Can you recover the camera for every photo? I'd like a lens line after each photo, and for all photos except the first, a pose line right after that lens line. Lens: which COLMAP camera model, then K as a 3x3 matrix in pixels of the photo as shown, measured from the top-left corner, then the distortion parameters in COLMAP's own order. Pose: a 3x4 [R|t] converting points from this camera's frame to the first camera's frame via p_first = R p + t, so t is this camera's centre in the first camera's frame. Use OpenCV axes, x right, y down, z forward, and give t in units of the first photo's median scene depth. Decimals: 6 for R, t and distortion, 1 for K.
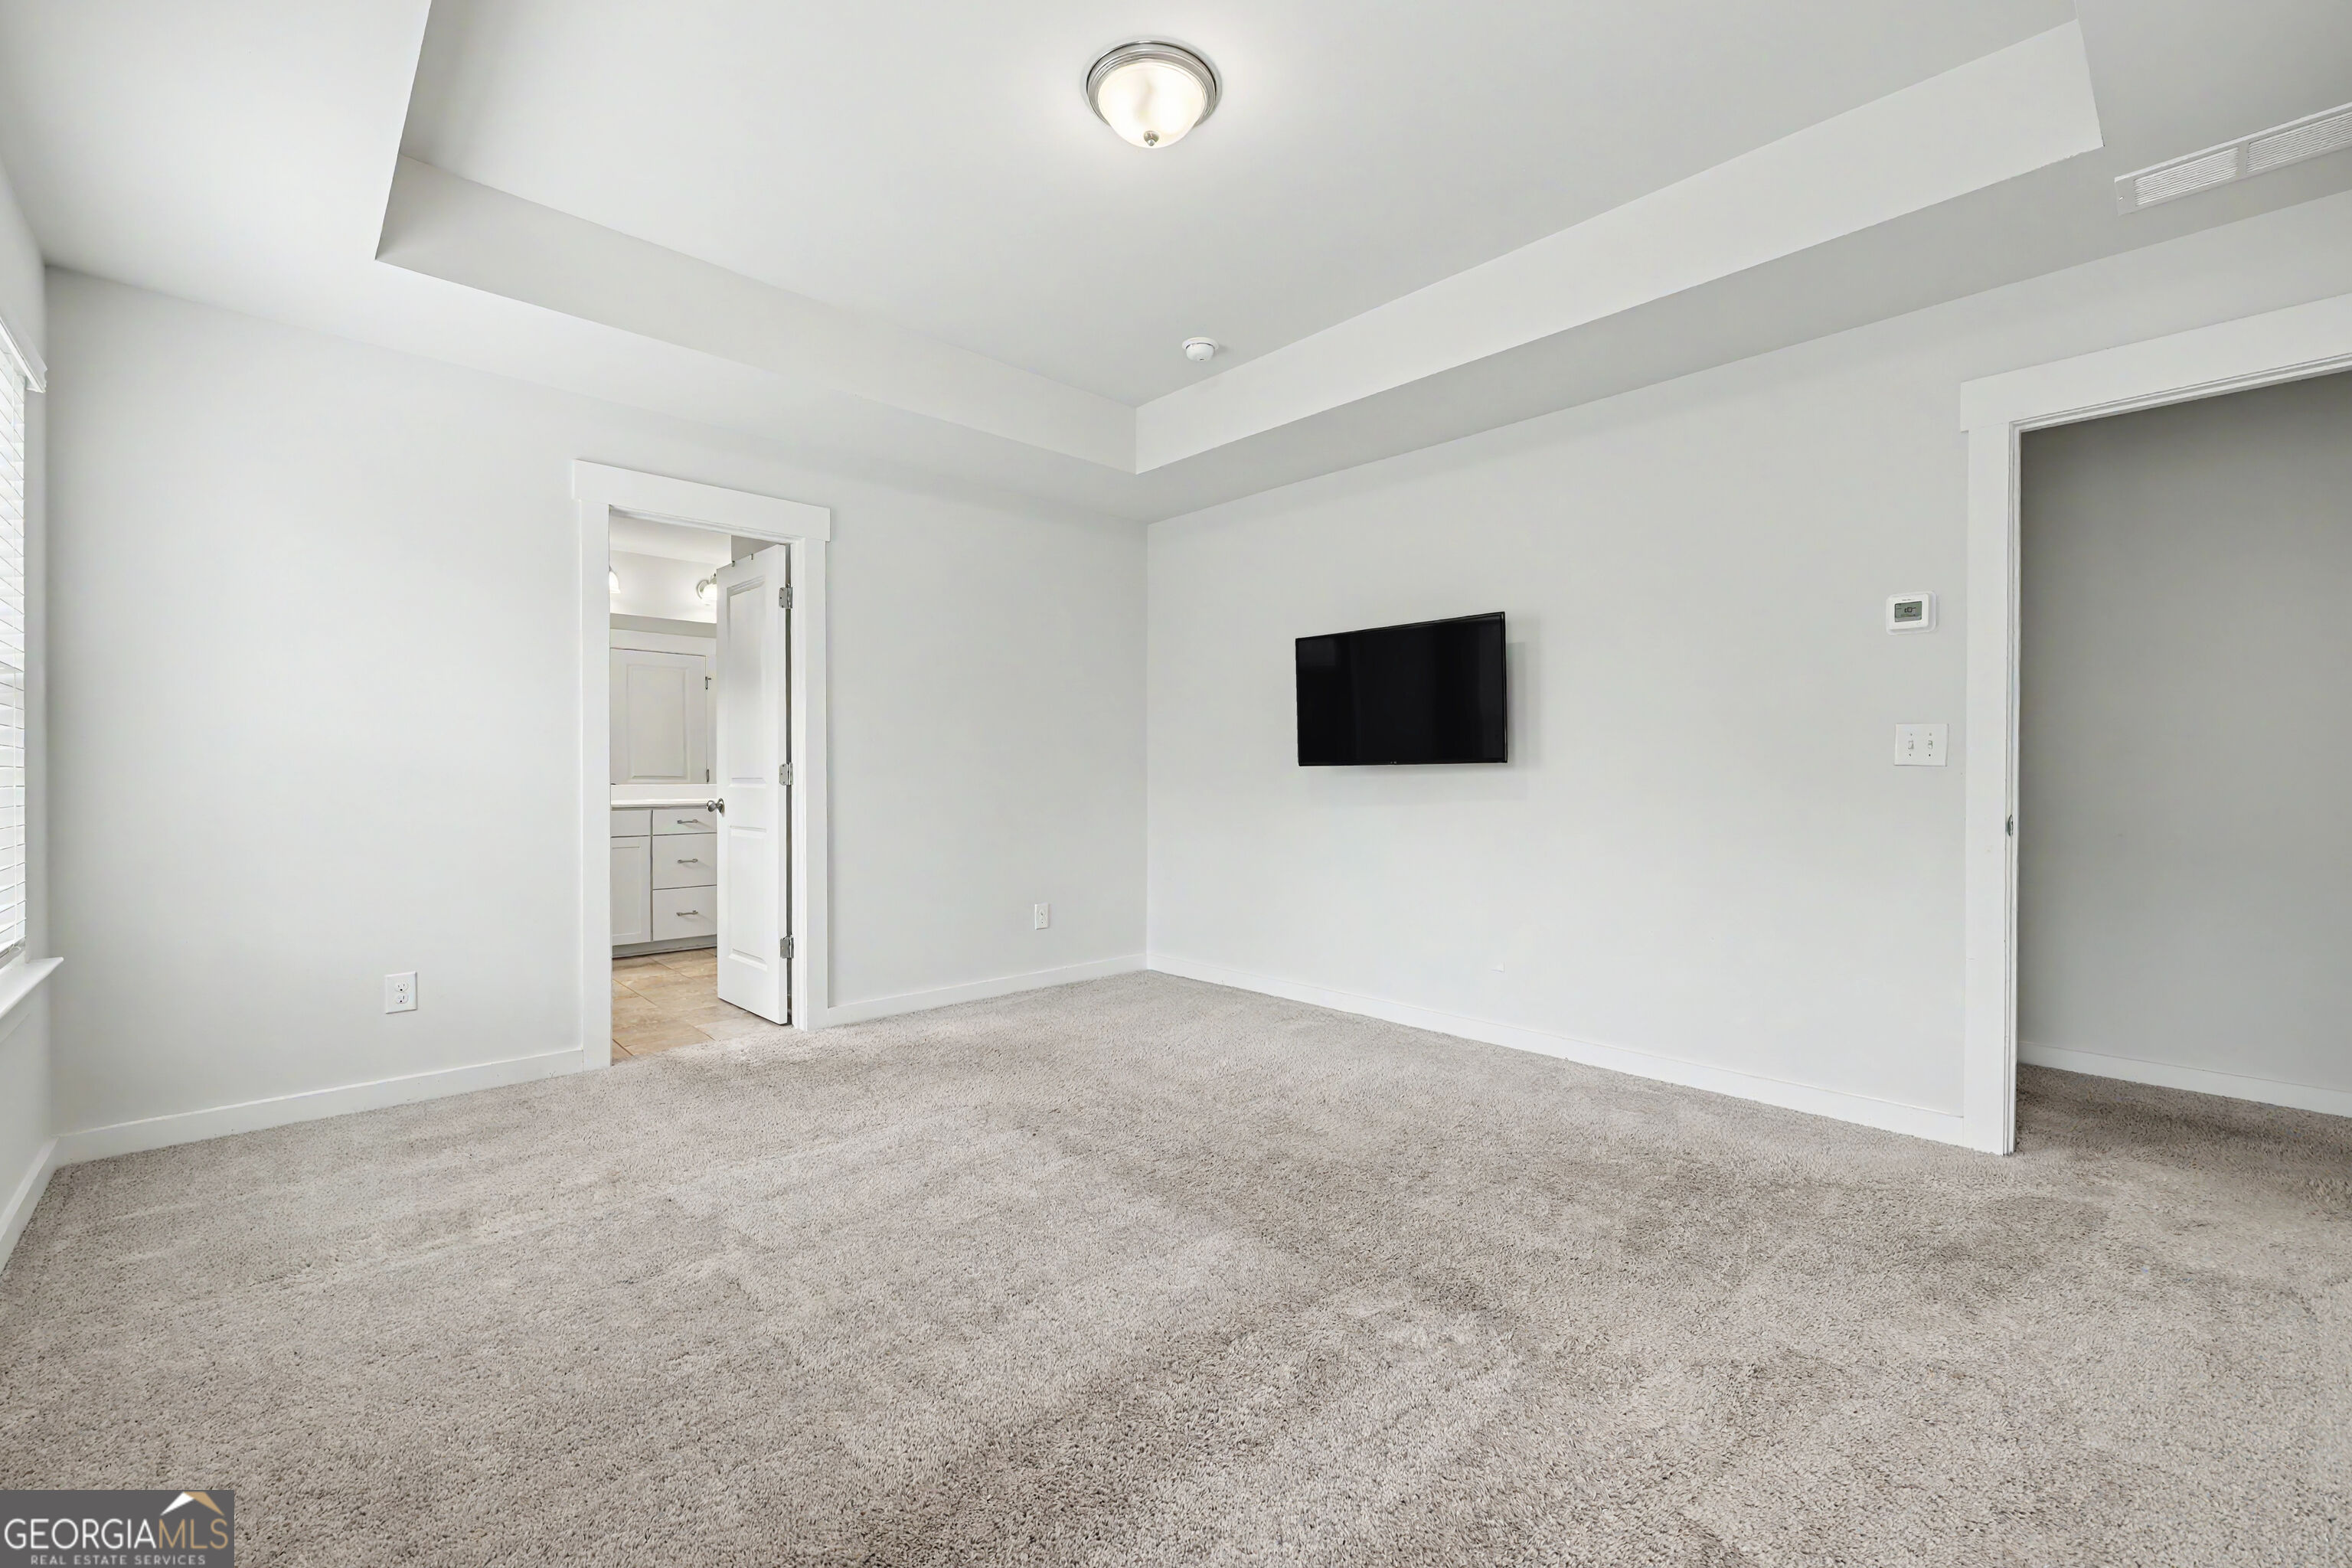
lens RADIAL K [[971.0, 0, 1177.5], [0, 971.0, 790.7], [0, 0, 1]] dist [0.000816, 0.000190]
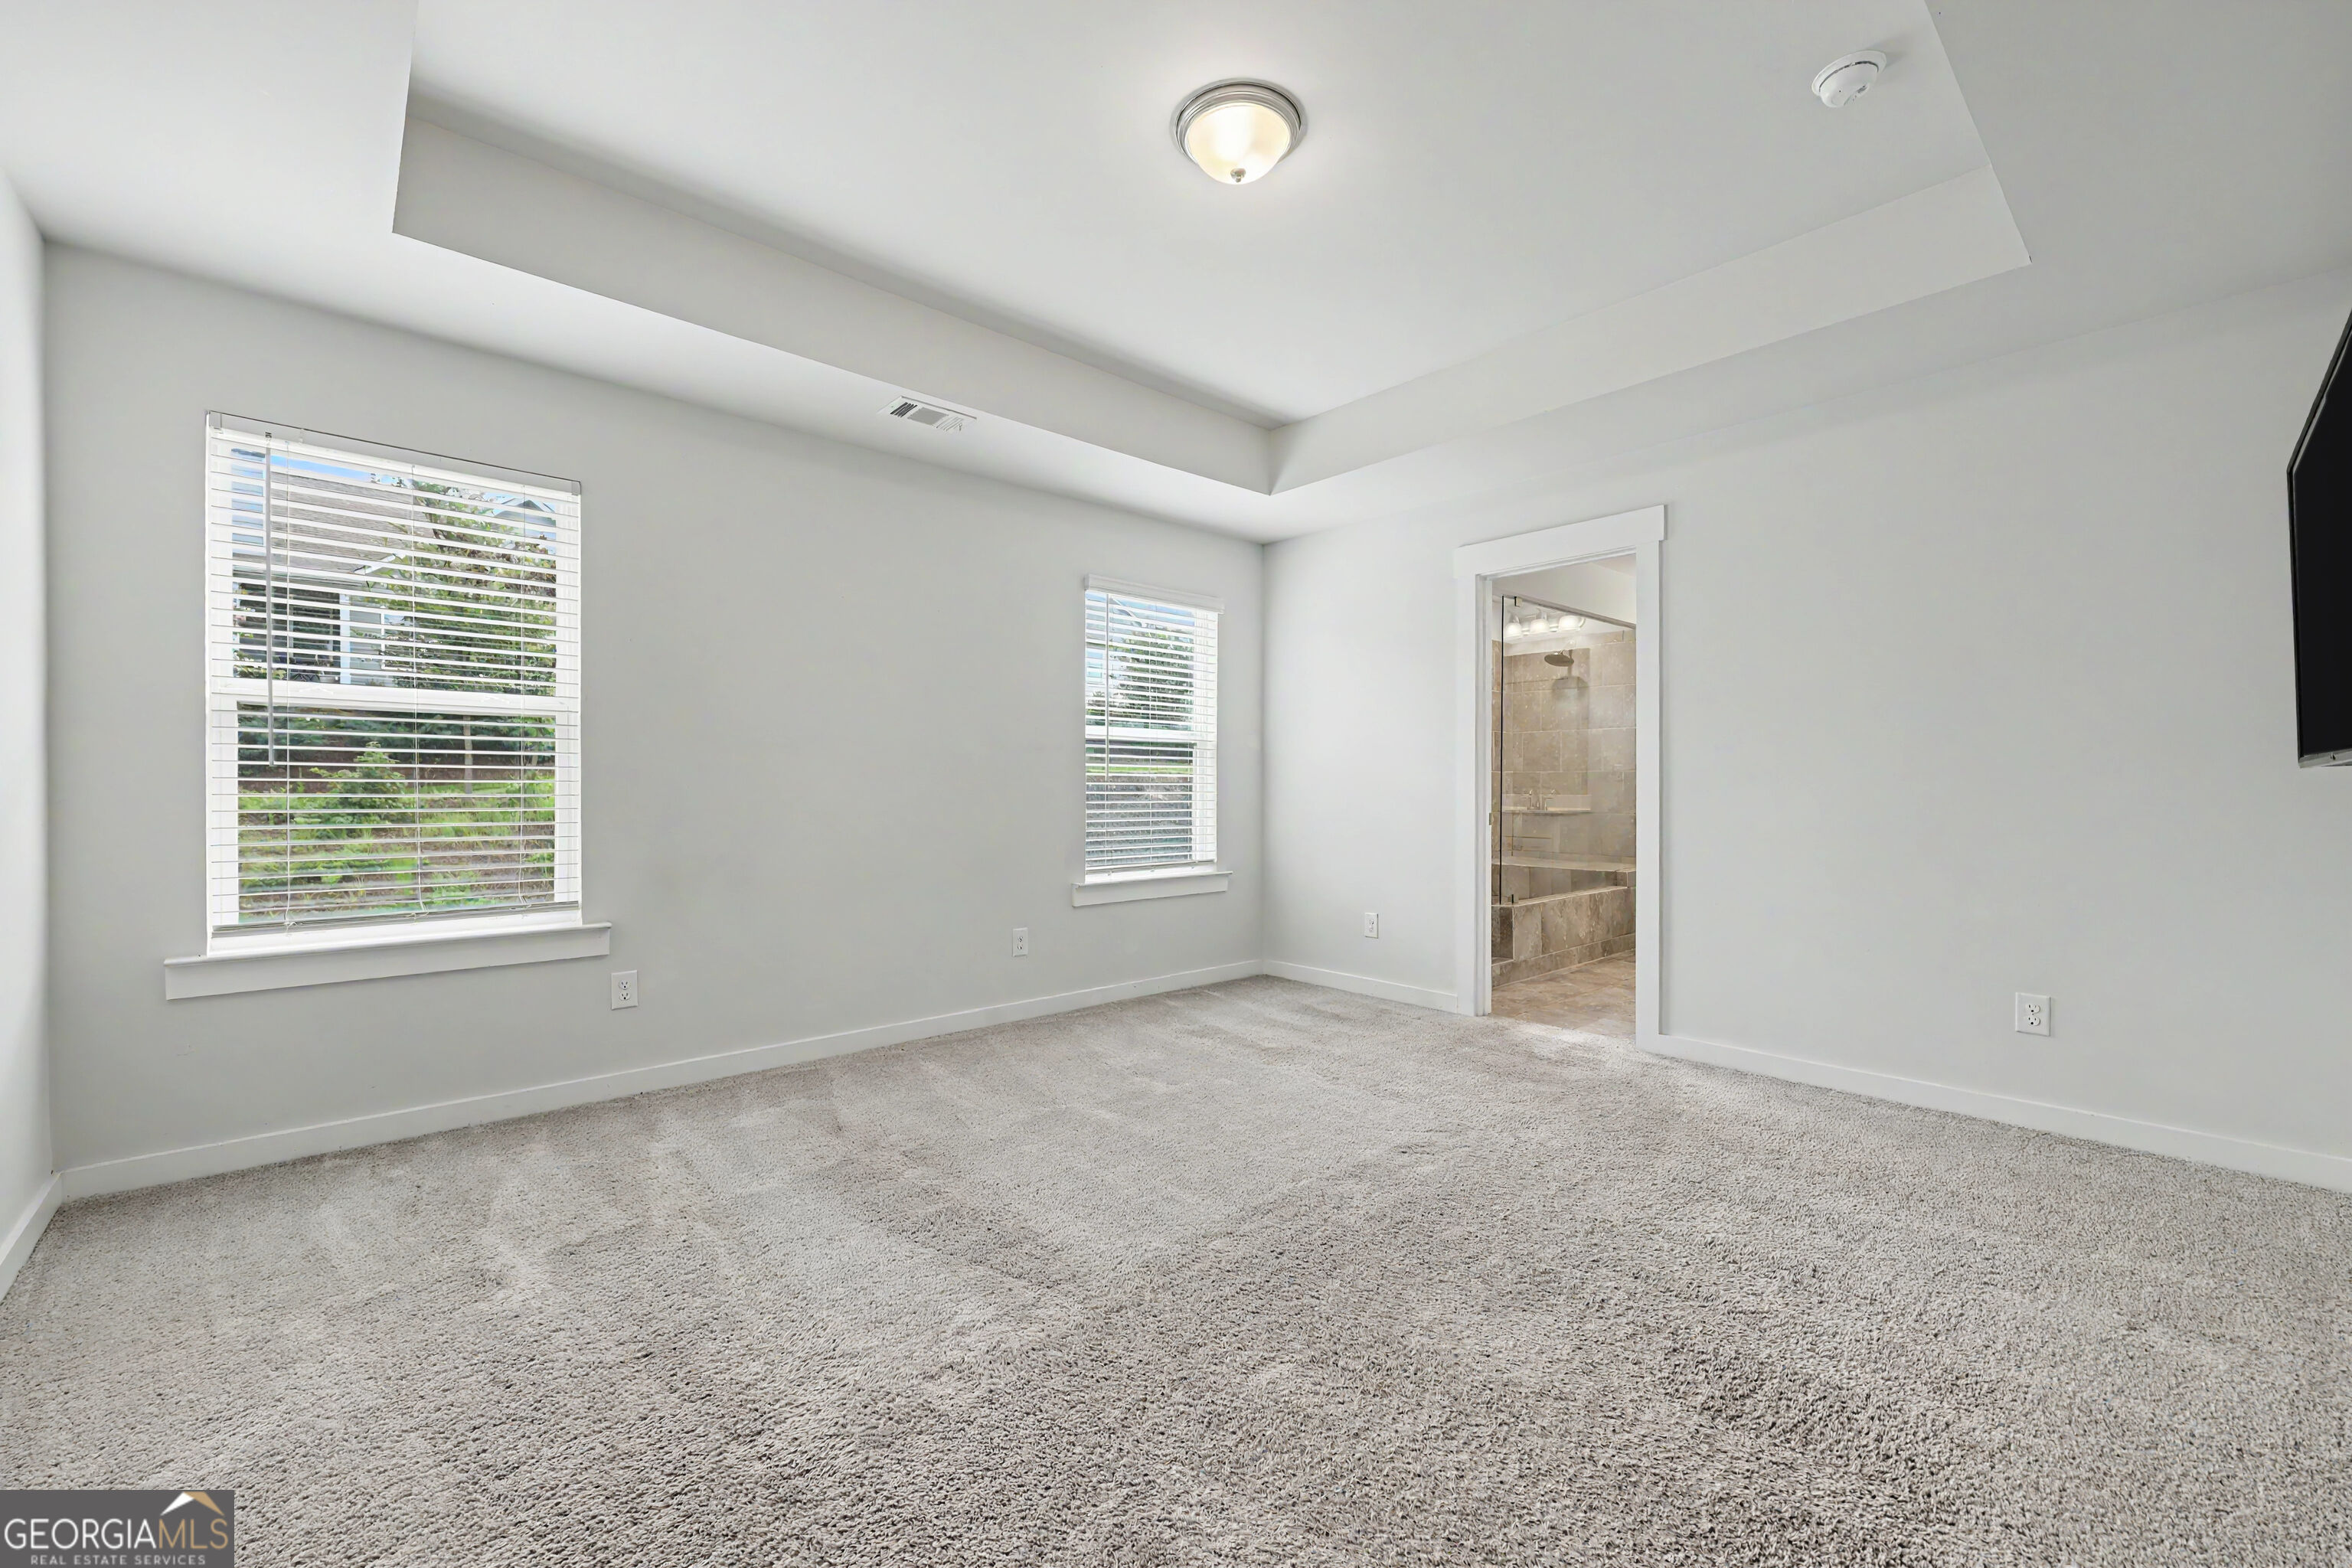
lens RADIAL K [[971.0, 0, 1177.5], [0, 971.0, 790.7], [0, 0, 1]] dist [0.000816, 0.000190]
pose [[-0.020015, 0.007520, -0.999771, 0.629705], [-0.020904, 0.999750, 0.007939, -0.011540], [0.999581, 0.021059, -0.019852, 0.582114]]
